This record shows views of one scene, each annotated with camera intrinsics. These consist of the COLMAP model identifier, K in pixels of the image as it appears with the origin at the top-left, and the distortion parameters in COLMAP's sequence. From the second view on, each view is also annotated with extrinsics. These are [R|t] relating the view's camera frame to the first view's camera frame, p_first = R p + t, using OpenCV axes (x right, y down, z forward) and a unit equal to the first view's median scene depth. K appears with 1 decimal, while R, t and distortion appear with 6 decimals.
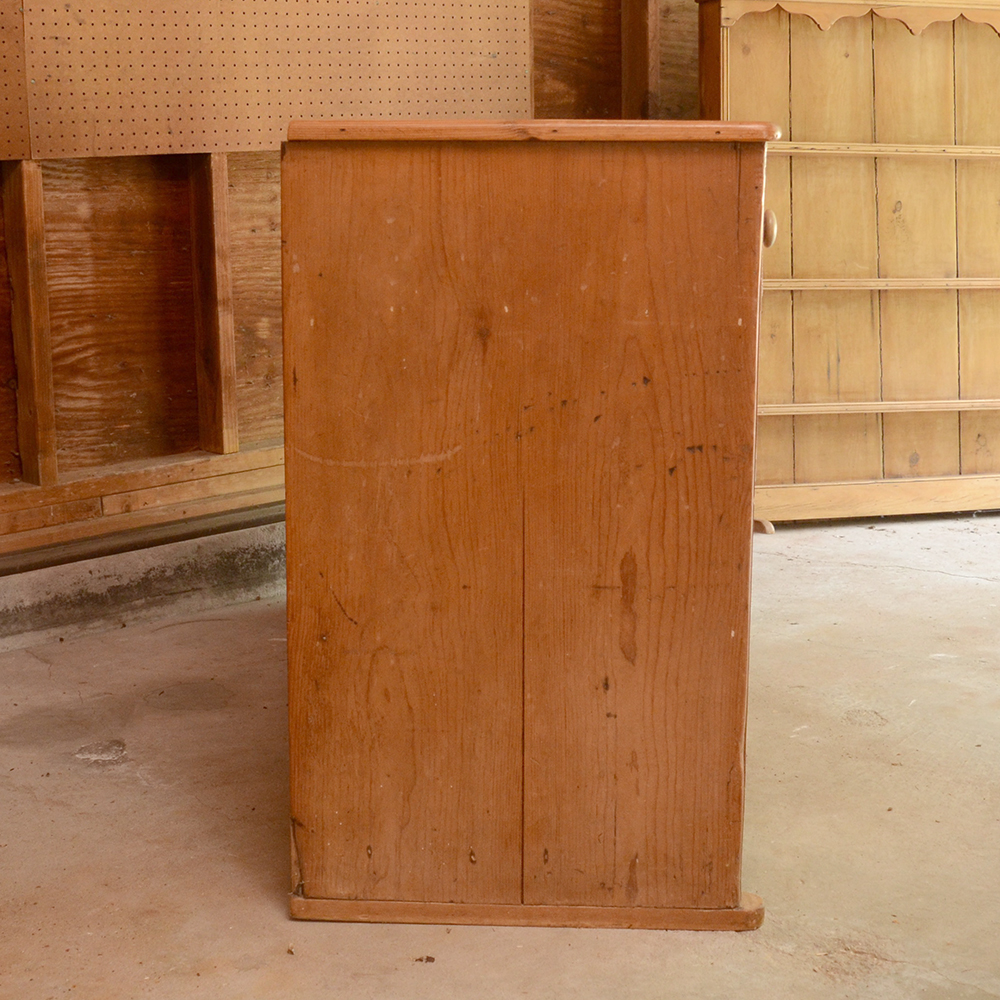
lens RADIAL K [[1815.2, 0, 500.0], [0, 1815.2, 500.0], [0, 0, 1]] dist [-0.091176, 0.029497]
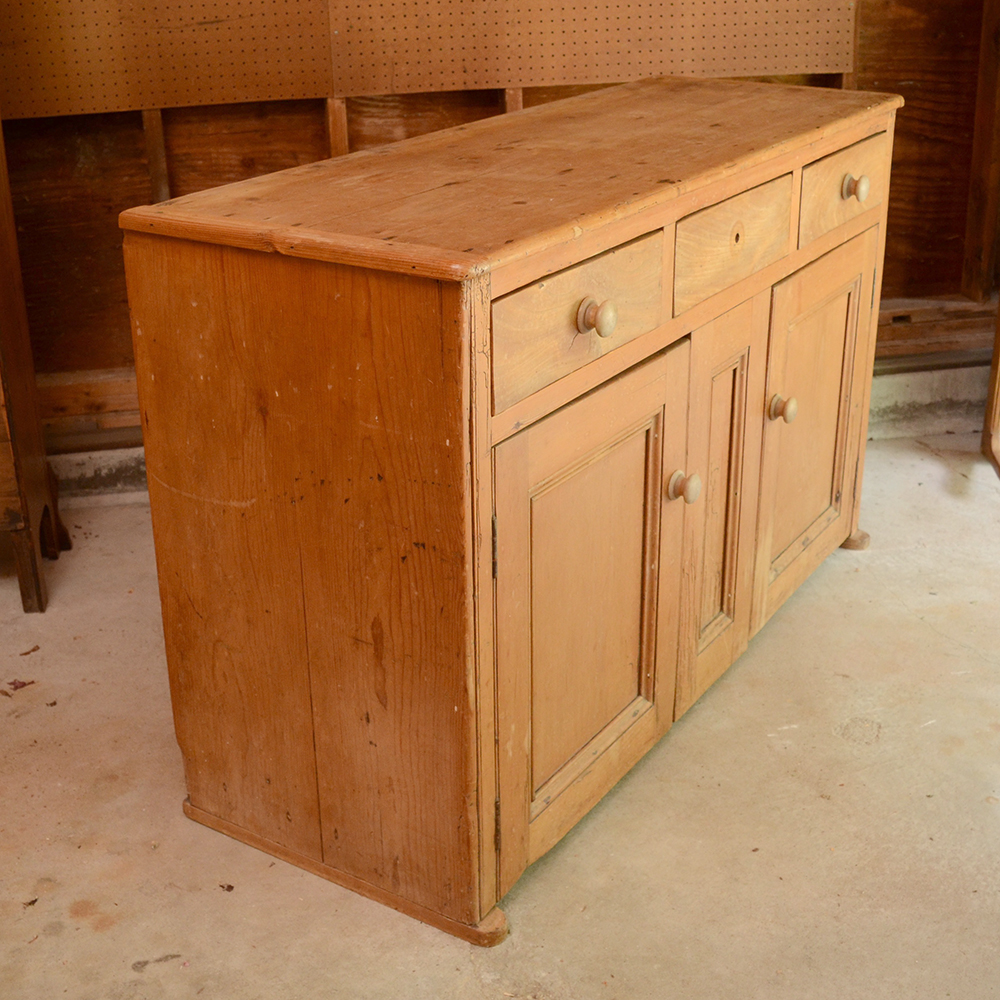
lens RADIAL K [[1463.1, 0, 500.0], [0, 1463.1, 500.0], [0, 0, 1]] dist [-0.088342, 0.027663]
pose [[0.862887, 0.192998, -0.467094, 0.538186], [-0.091810, 0.968696, 0.230648, -0.253775], [0.496987, -0.156140, 0.853595, 0.278371]]
